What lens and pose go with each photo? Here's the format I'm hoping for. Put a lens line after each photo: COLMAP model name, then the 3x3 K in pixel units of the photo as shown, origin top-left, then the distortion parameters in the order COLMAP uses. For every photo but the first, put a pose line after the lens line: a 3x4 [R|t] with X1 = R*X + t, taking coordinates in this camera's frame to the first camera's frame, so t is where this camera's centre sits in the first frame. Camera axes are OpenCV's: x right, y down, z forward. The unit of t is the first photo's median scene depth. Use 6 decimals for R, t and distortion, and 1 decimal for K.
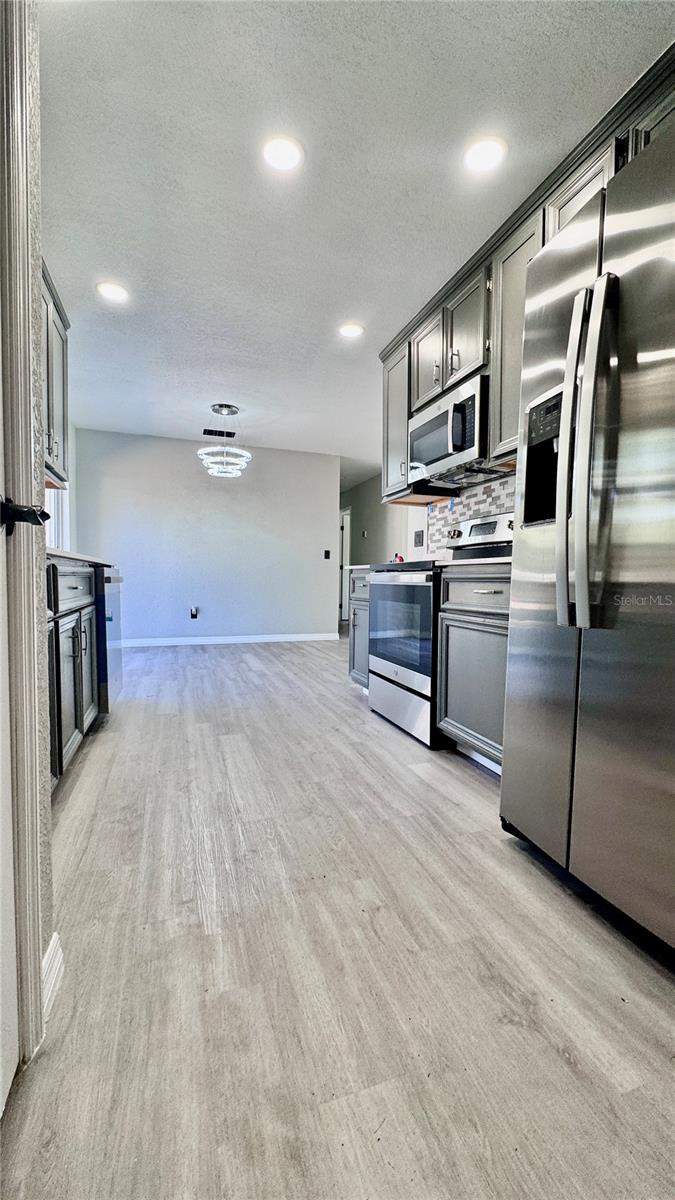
lens RADIAL K [[484.7, 0, 337.5], [0, 484.7, 600.0], [0, 0, 1]] dist [-0.000342, -0.000050]
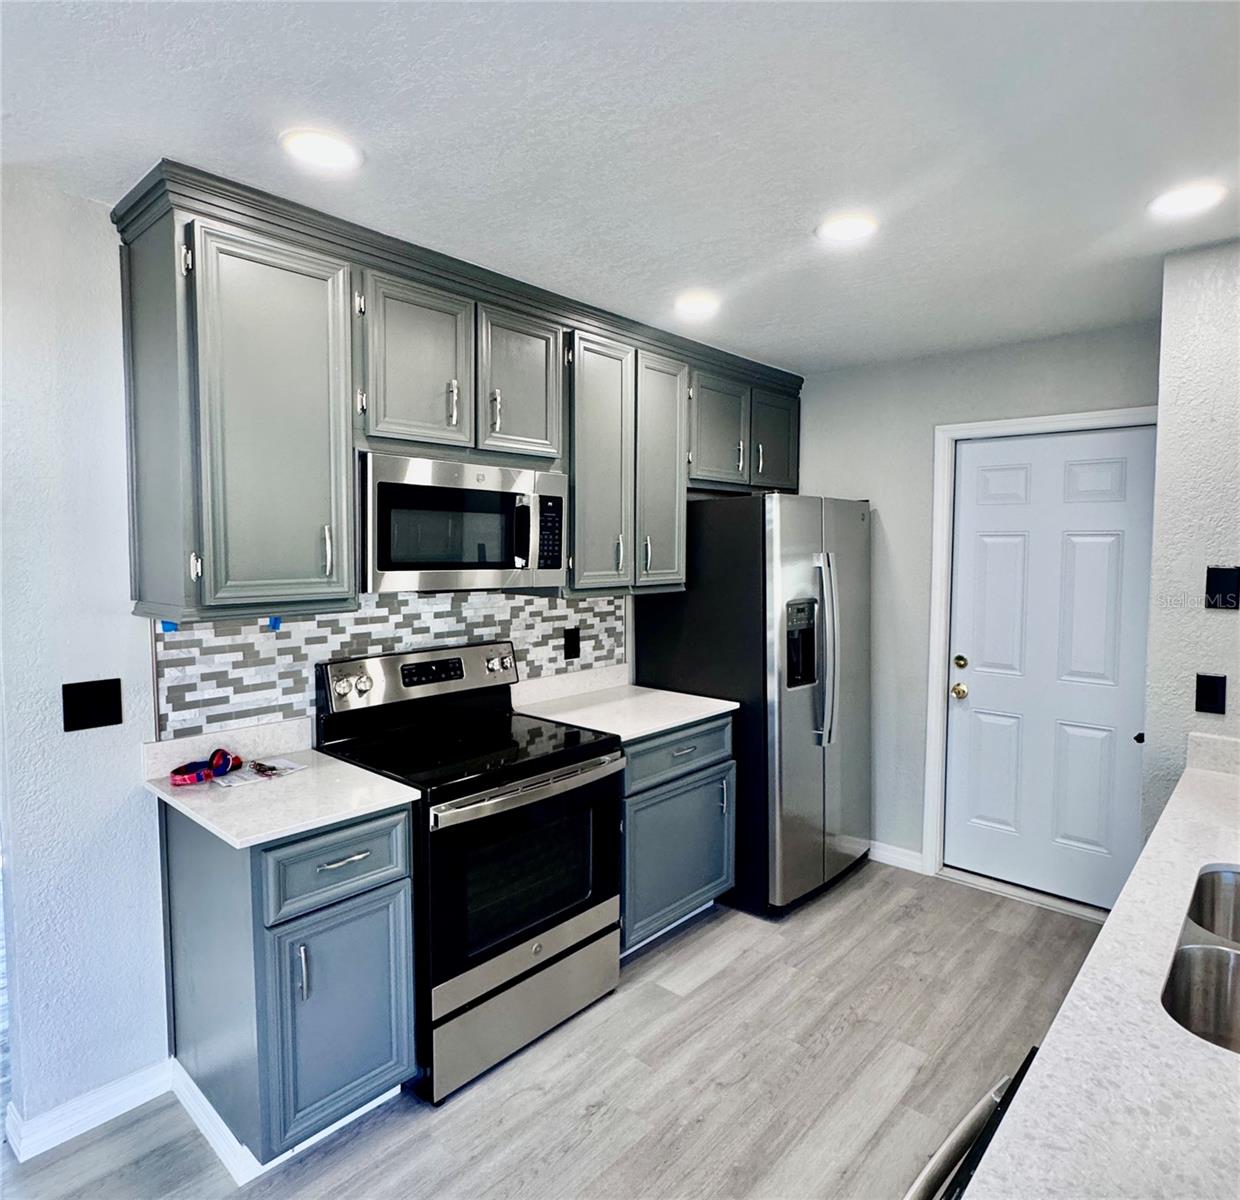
lens RADIAL K [[754.0, 0, 653.6], [0, 754.0, 584.4], [0, 0, 1]] dist [-0.001879, -0.000379]
pose [[-0.507053, -0.059340, 0.859870, -0.734966], [0.025798, 0.996135, 0.083956, -0.373657], [-0.861529, 0.064753, -0.503562, 1.406817]]
